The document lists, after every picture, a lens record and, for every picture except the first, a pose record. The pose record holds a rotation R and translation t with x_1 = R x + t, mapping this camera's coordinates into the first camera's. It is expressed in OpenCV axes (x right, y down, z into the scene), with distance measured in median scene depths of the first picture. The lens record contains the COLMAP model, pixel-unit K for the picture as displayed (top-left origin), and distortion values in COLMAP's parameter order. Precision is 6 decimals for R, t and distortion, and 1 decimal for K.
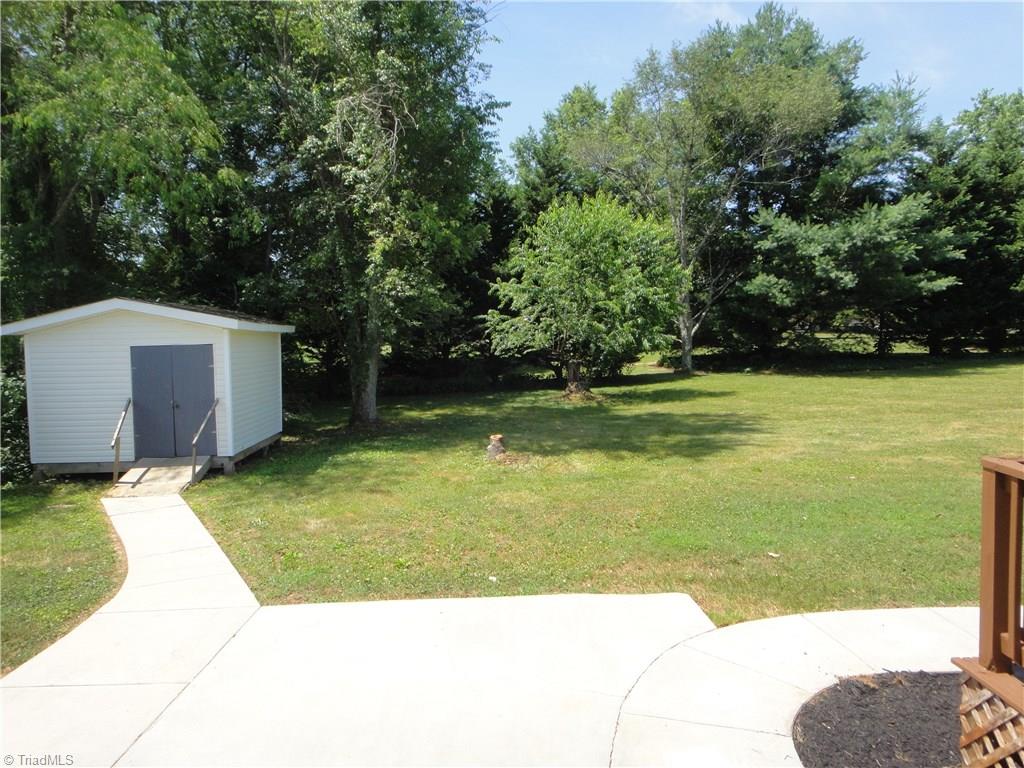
lens RADIAL K [[732.2, 0, 511.1], [0, 732.2, 376.9], [0, 0, 1]] dist [0.004144, -0.002000]
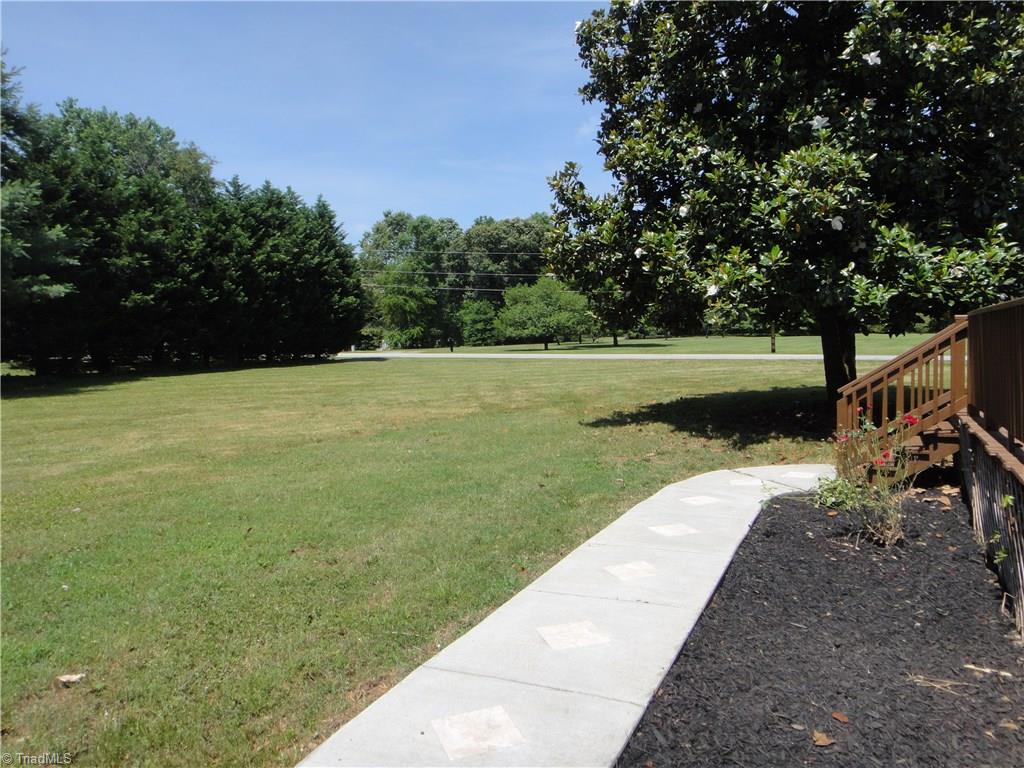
lens RADIAL K [[732.2, 0, 511.1], [0, 732.2, 376.9], [0, 0, 1]] dist [0.004144, -0.002000]
pose [[0.414160, -0.022732, 0.909920, 0.011142], [0.068231, 0.997651, -0.006132, 0.019445], [-0.907643, 0.064624, 0.414738, 0.150719]]
